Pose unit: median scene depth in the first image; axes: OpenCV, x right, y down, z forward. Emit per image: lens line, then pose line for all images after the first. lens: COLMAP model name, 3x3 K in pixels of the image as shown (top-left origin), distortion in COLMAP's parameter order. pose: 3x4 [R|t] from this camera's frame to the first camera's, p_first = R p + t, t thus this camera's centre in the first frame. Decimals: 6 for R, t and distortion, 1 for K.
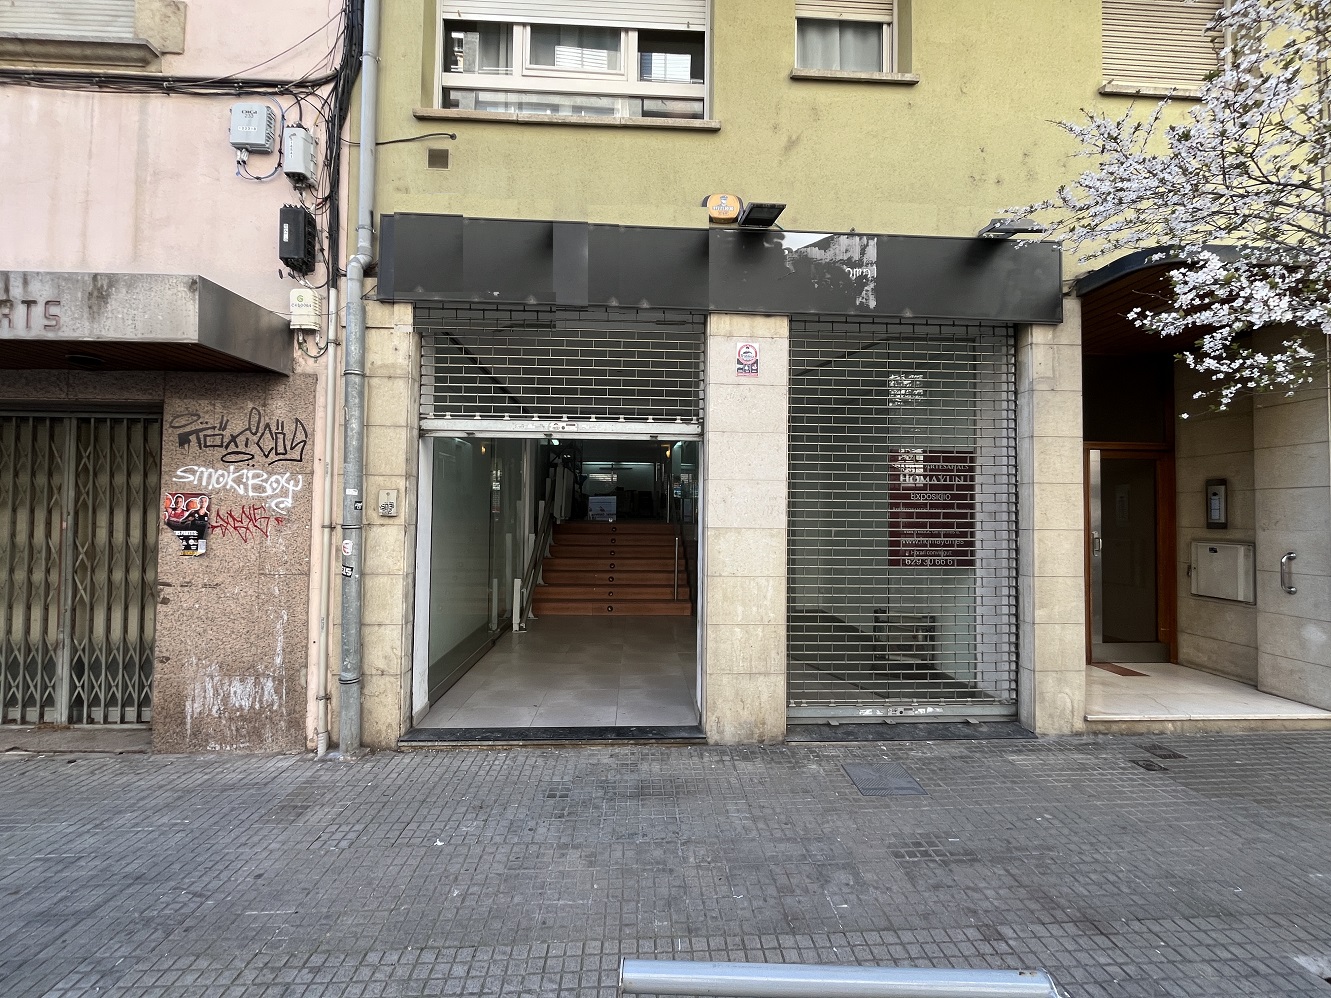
lens RADIAL K [[537.1, 0, 662.9], [0, 537.1, 500.9], [0, 0, 1]] dist [-0.002769, -0.000955]
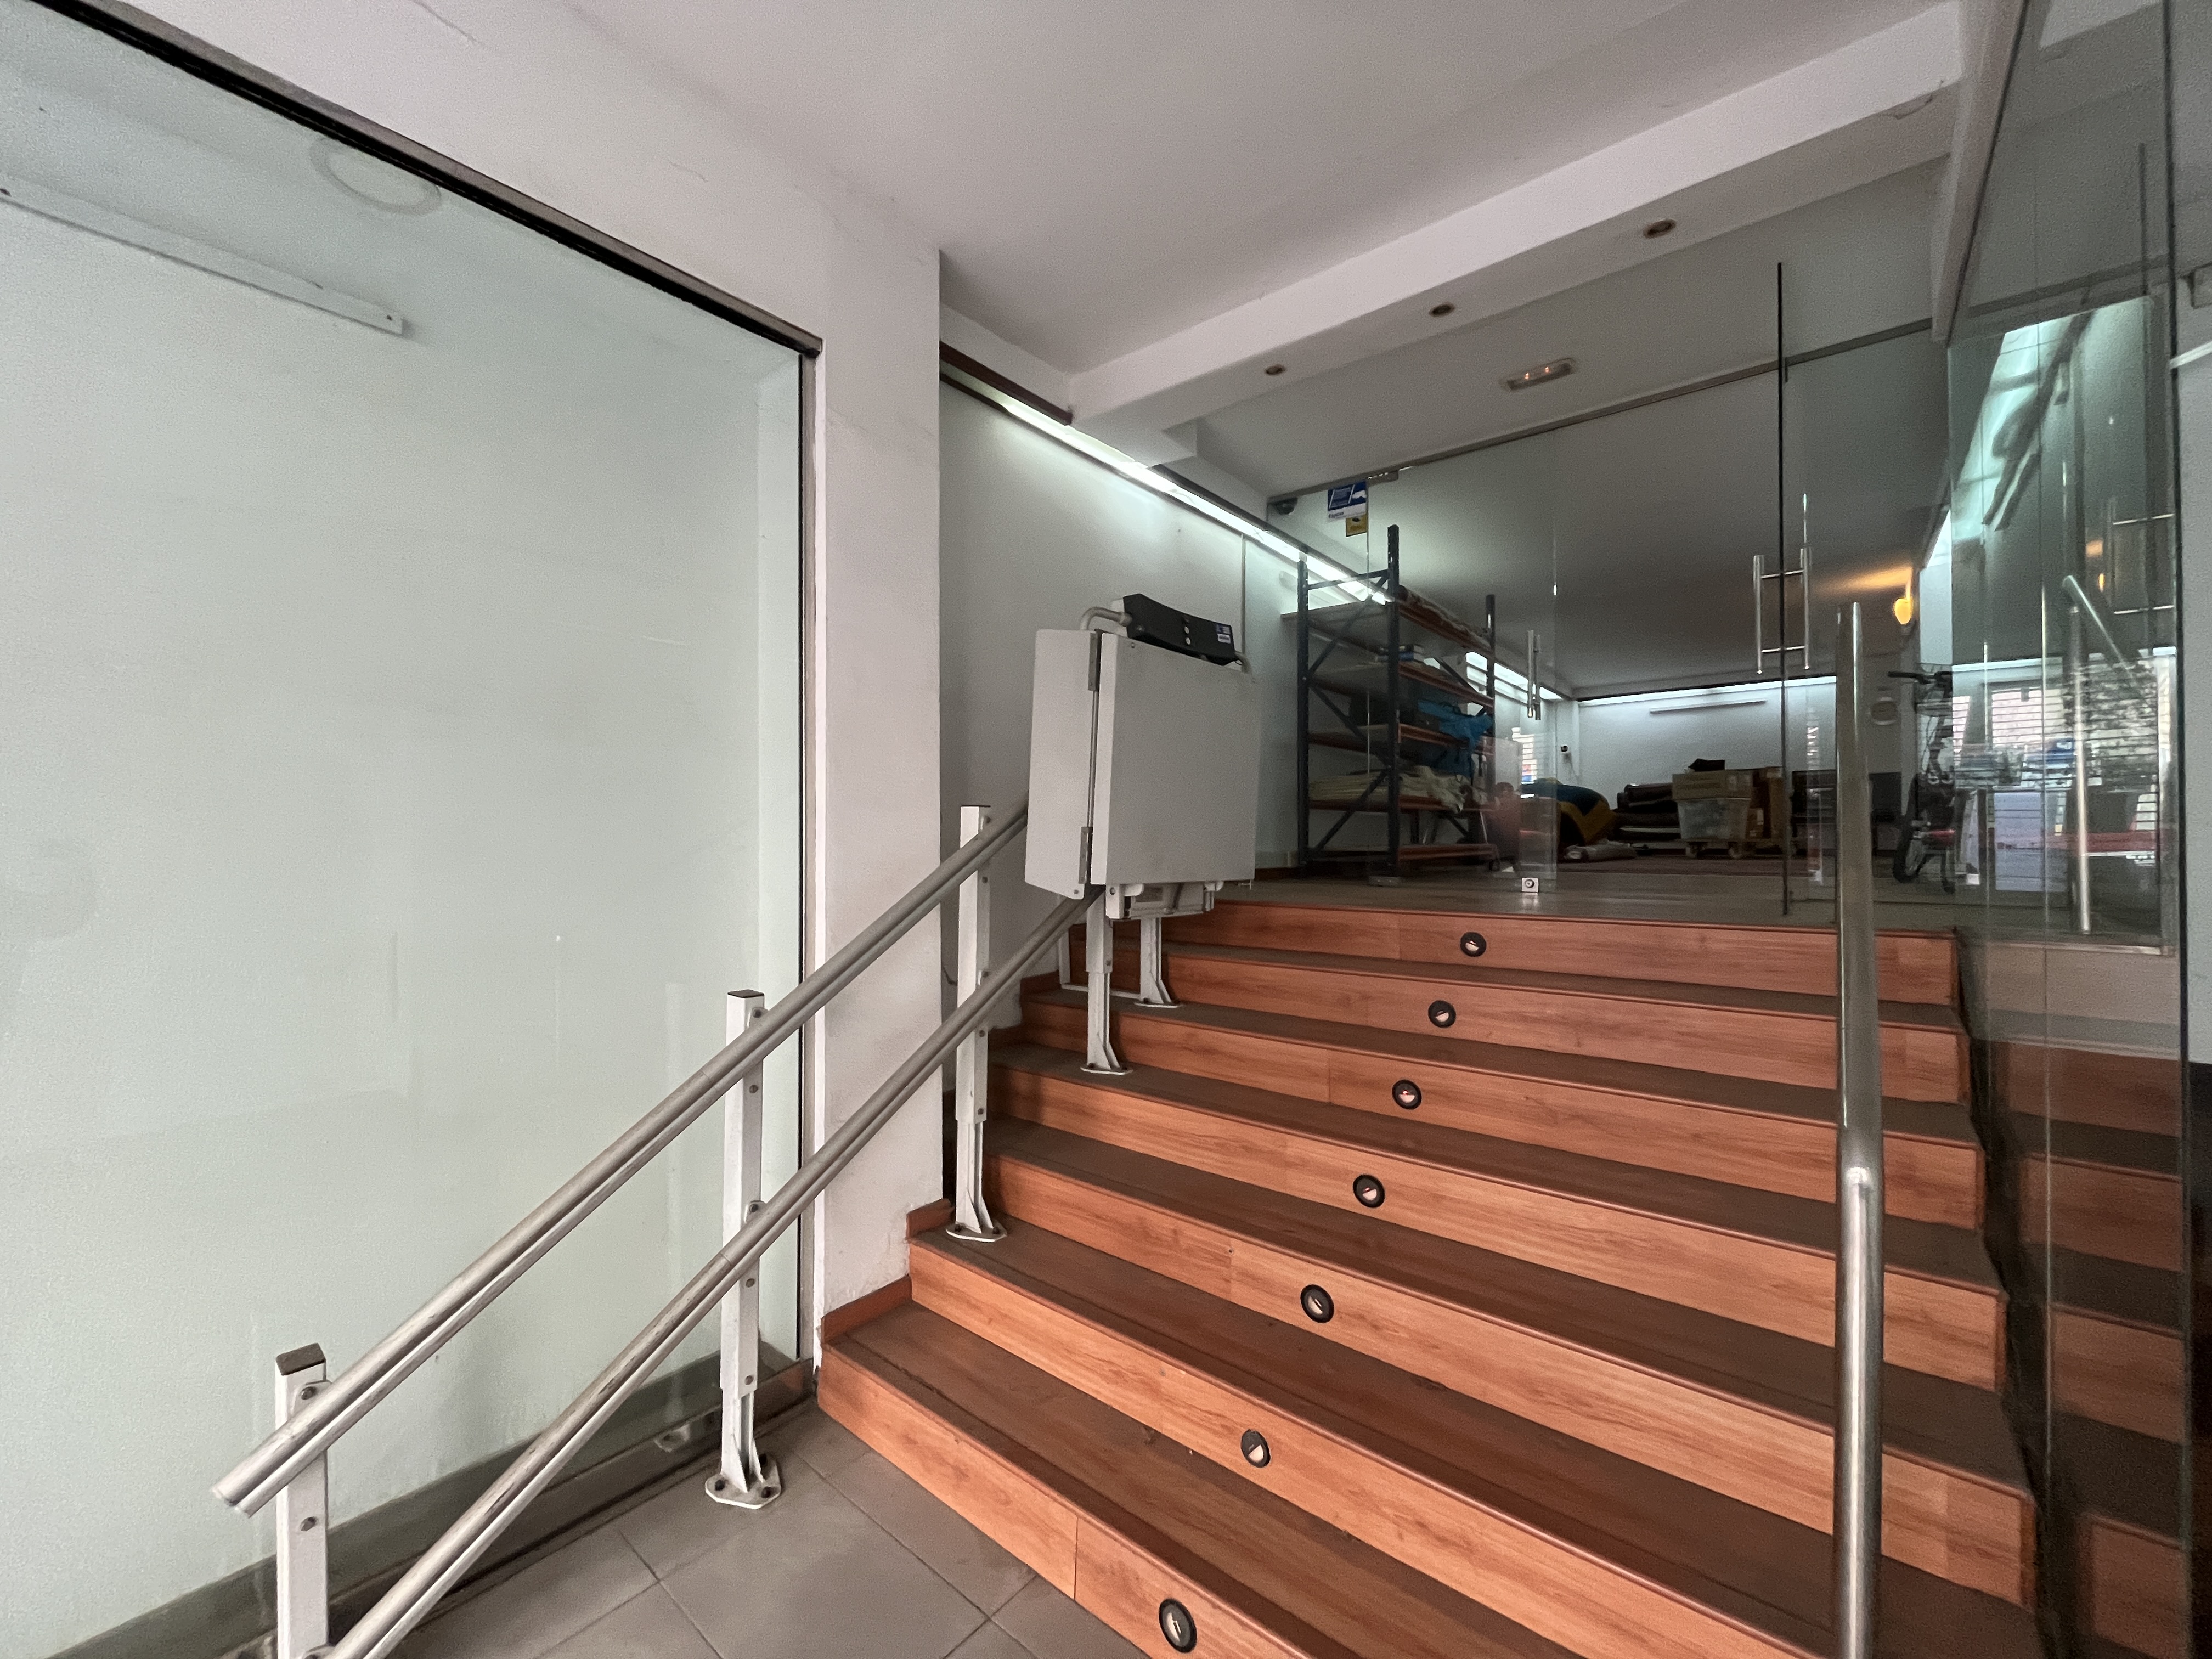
lens RADIAL K [[891.6, 0, 1104.7], [0, 891.6, 832.8], [0, 0, 1]] dist [-0.000171, -0.000065]
pose [[0.730440, -0.017725, -0.682746, 0.077909], [0.028567, 0.999581, 0.004613, 0.019283], [0.682379, -0.022873, 0.730641, 1.707145]]
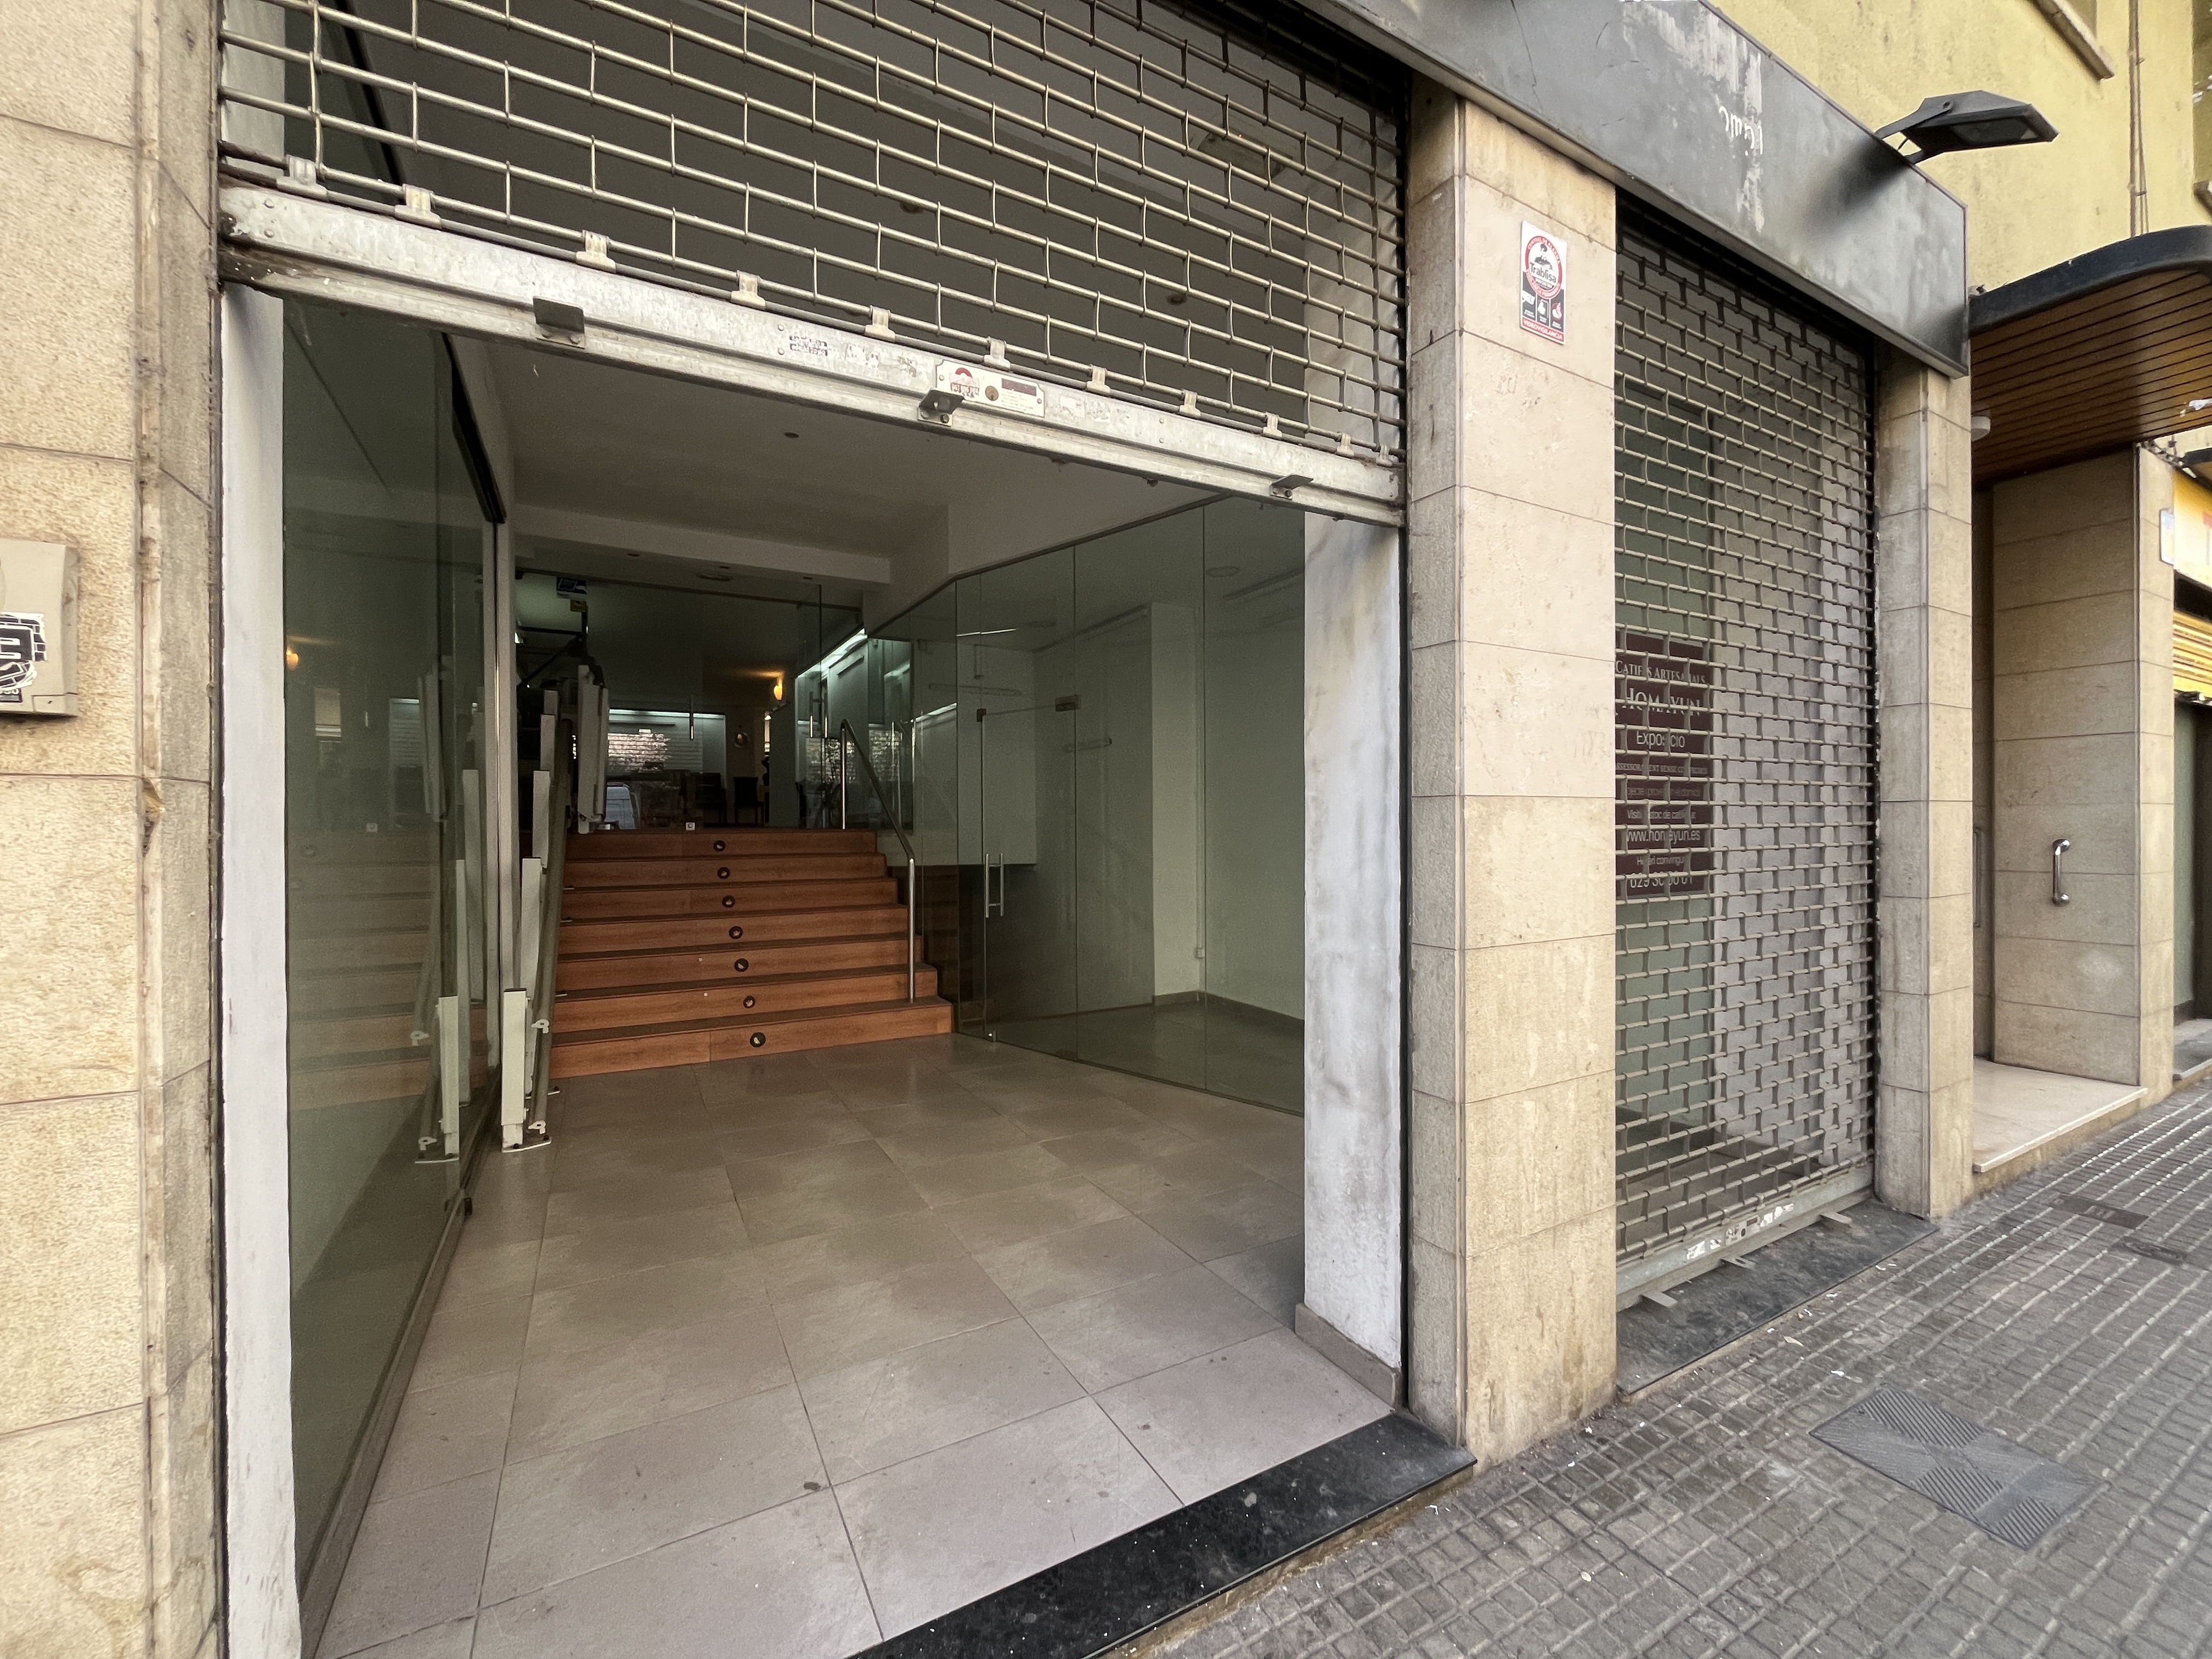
lens RADIAL K [[892.6, 0, 1101.8], [0, 892.6, 832.7], [0, 0, 1]] dist [-0.002769, -0.000955]
pose [[0.899524, -0.019668, 0.436428, -0.316449], [0.005265, 0.999402, 0.034188, 0.049744], [-0.436840, -0.028455, 0.899089, 0.594552]]
